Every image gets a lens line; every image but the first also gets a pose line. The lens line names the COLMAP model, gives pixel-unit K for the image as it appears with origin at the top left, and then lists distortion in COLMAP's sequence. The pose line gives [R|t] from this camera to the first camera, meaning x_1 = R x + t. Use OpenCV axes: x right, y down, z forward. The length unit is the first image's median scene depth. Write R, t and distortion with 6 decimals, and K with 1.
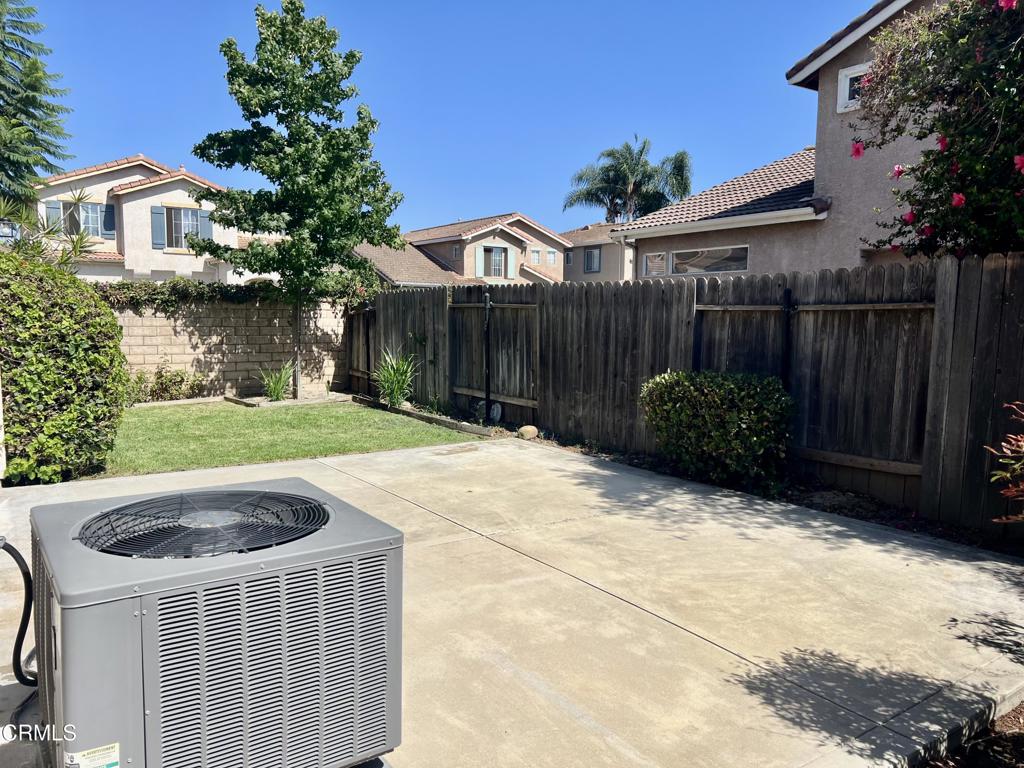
lens RADIAL K [[761.9, 0, 510.3], [0, 761.9, 379.2], [0, 0, 1]] dist [0.151964, -0.267066]
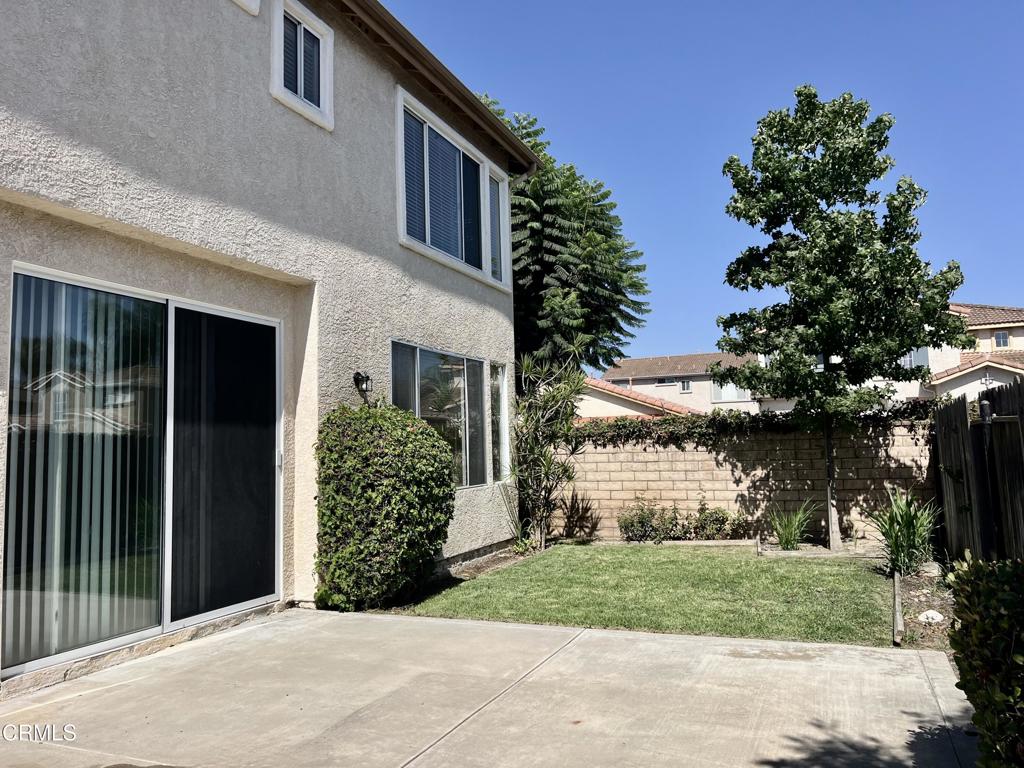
lens RADIAL K [[769.8, 0, 510.8], [0, 769.8, 395.6], [0, 0, 1]] dist [0.010114, 0.006517]
pose [[0.574921, -0.082961, -0.813993, 0.205282], [-0.038130, 0.991049, -0.127937, -0.016384], [0.817320, 0.104591, 0.566611, 0.254992]]
